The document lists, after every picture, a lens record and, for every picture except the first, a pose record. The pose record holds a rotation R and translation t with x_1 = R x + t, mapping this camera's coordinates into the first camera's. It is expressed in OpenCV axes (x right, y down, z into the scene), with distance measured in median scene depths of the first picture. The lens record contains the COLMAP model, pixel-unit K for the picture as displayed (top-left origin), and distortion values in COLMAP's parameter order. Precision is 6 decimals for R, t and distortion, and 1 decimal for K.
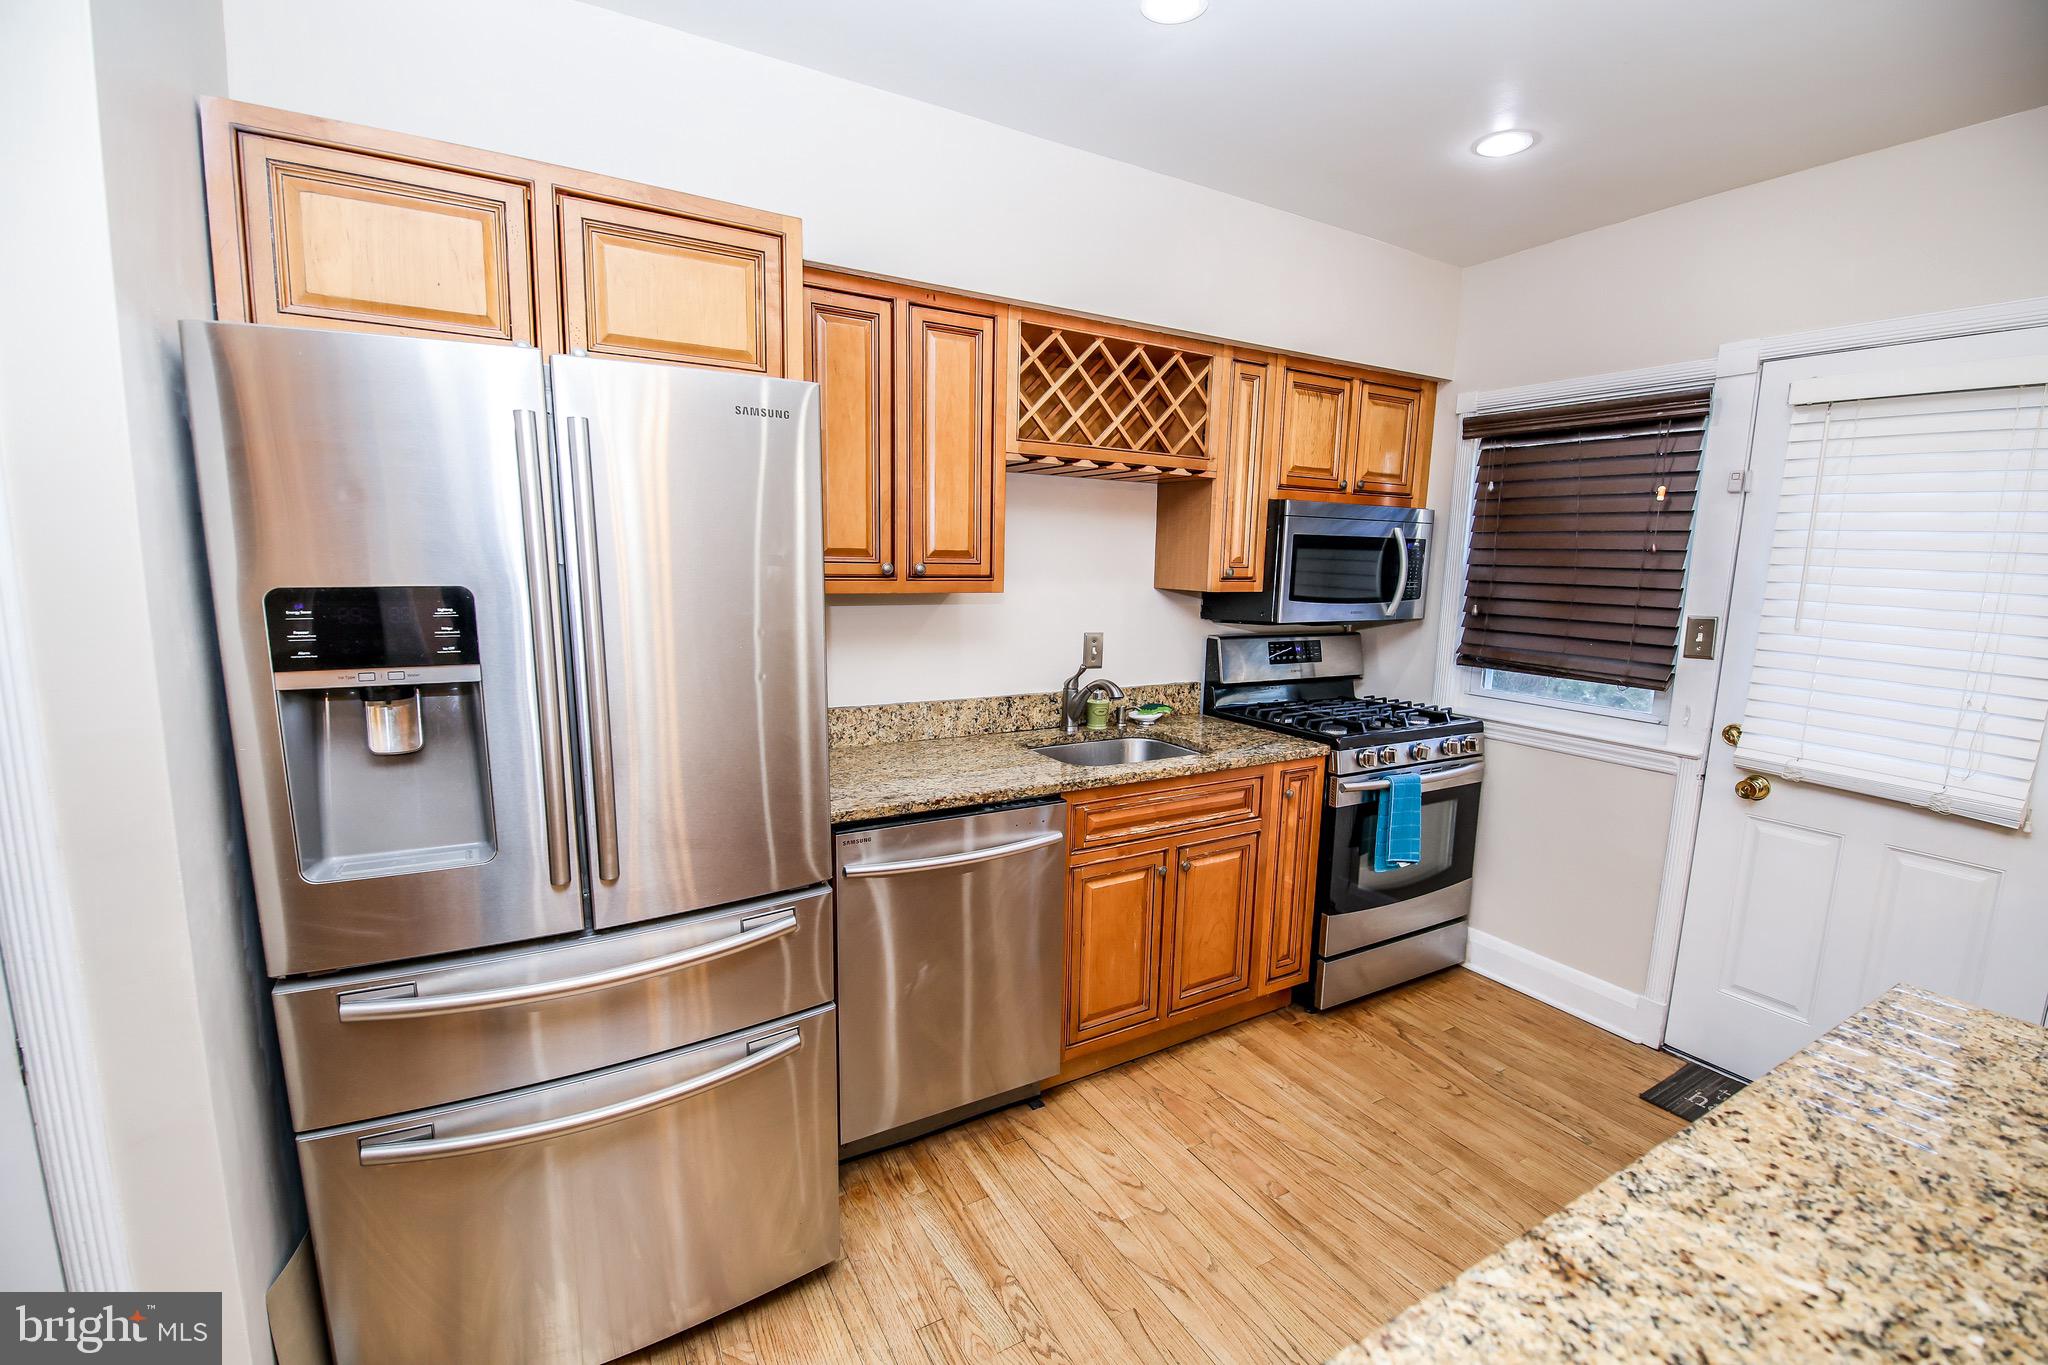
lens RADIAL K [[882.3, 0, 1025.5], [0, 882.3, 690.0], [0, 0, 1]] dist [-0.004938, -0.008093]
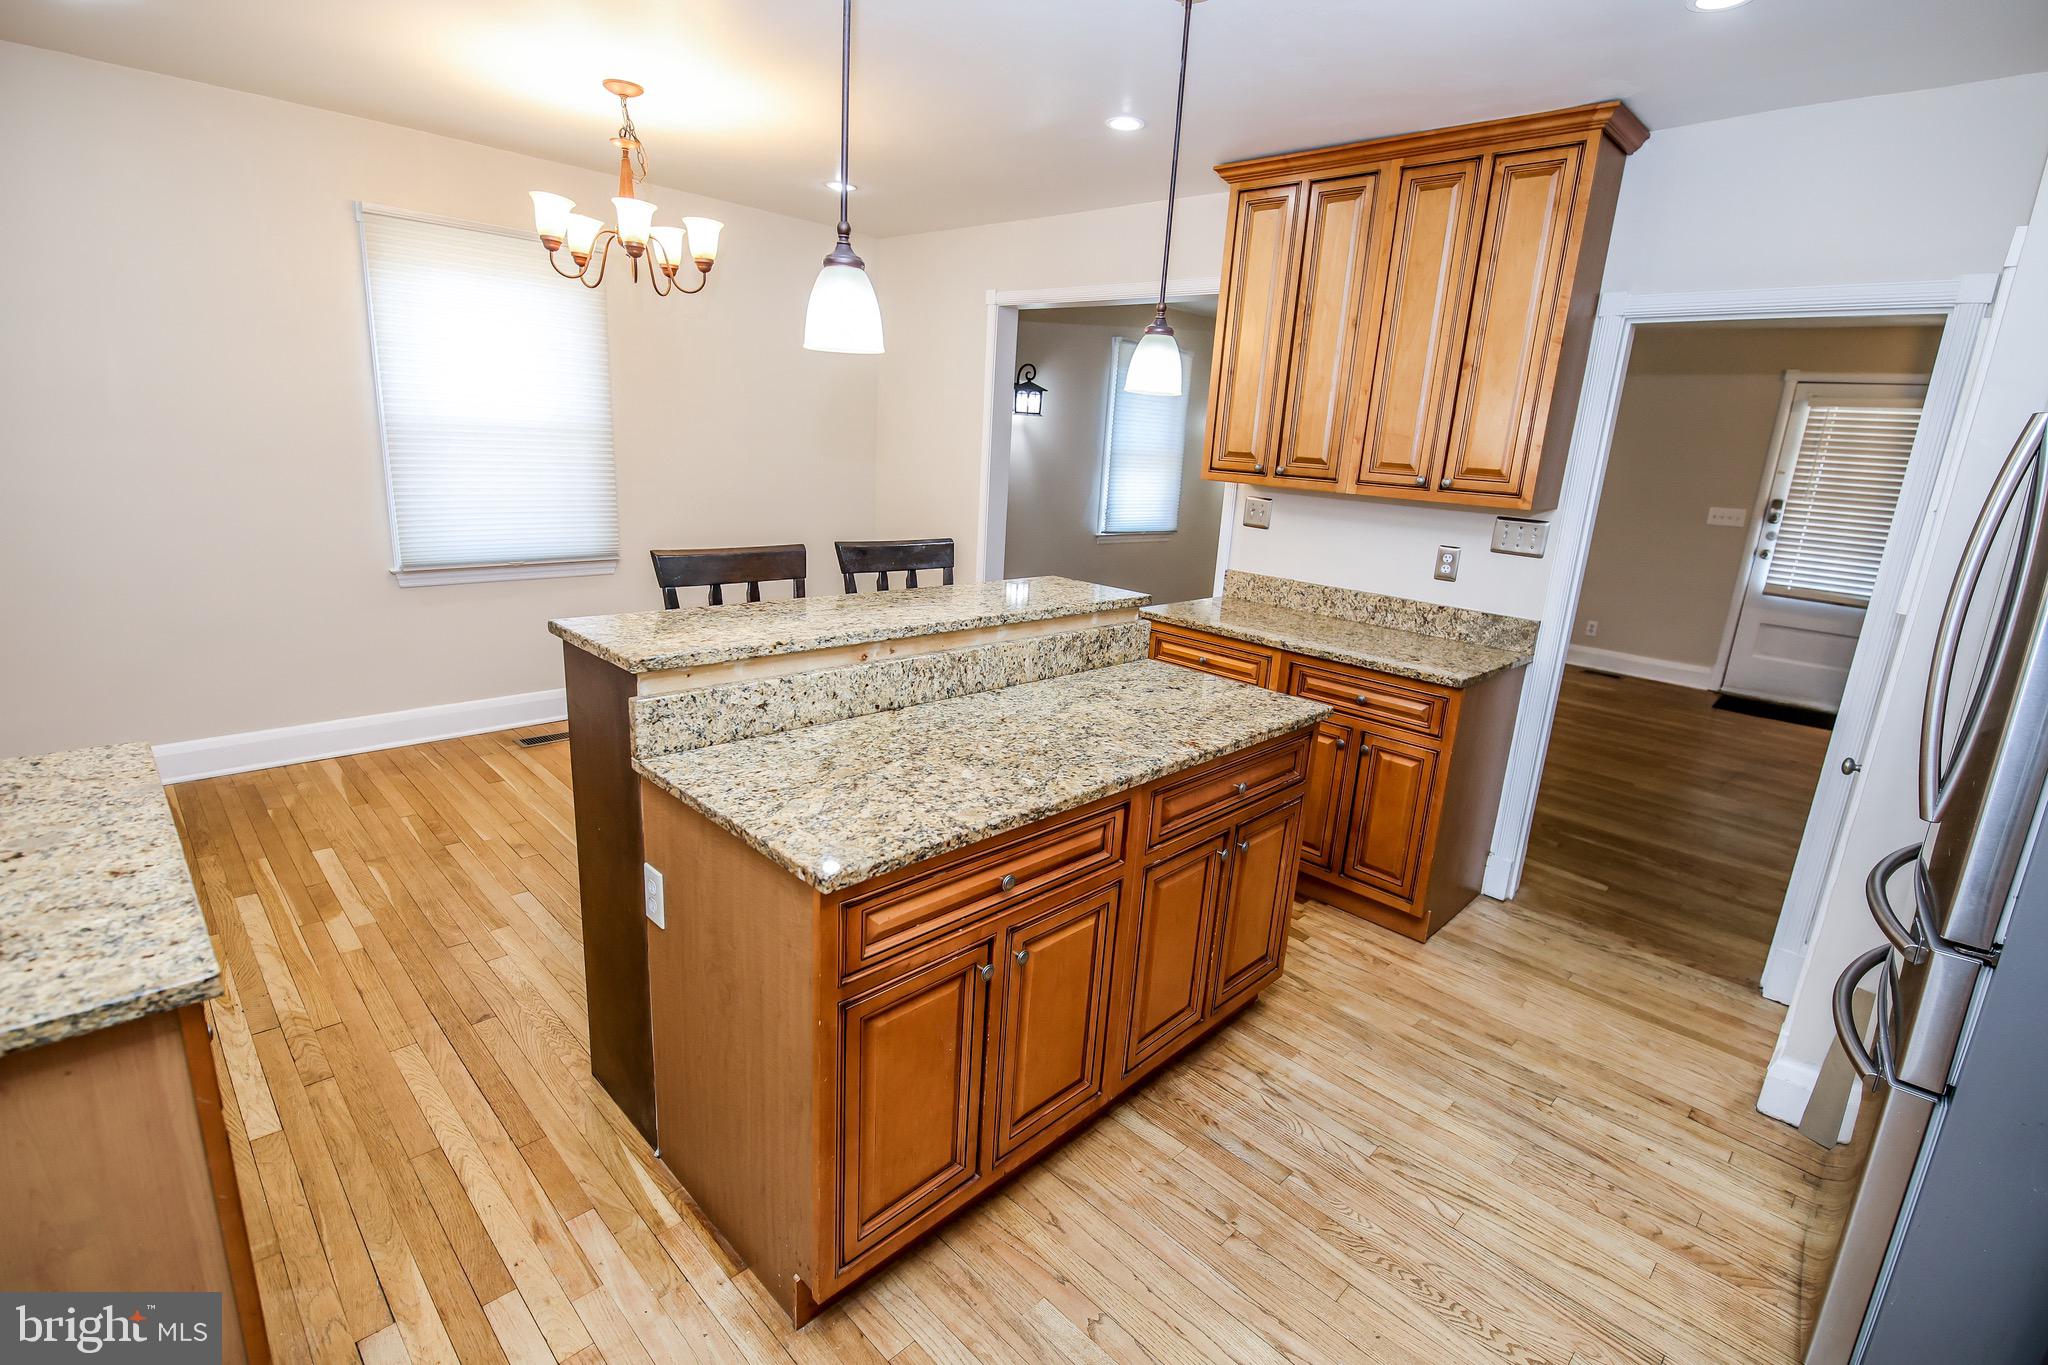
lens RADIAL K [[949.5, 0, 1031.8], [0, 949.5, 675.6], [0, 0, 1]] dist [-0.003726, -0.002717]
pose [[-0.960003, -0.013566, -0.279662, 0.539771], [-0.123678, 0.916644, 0.380089, -0.152586], [0.251194, 0.399474, -0.881659, 0.948205]]
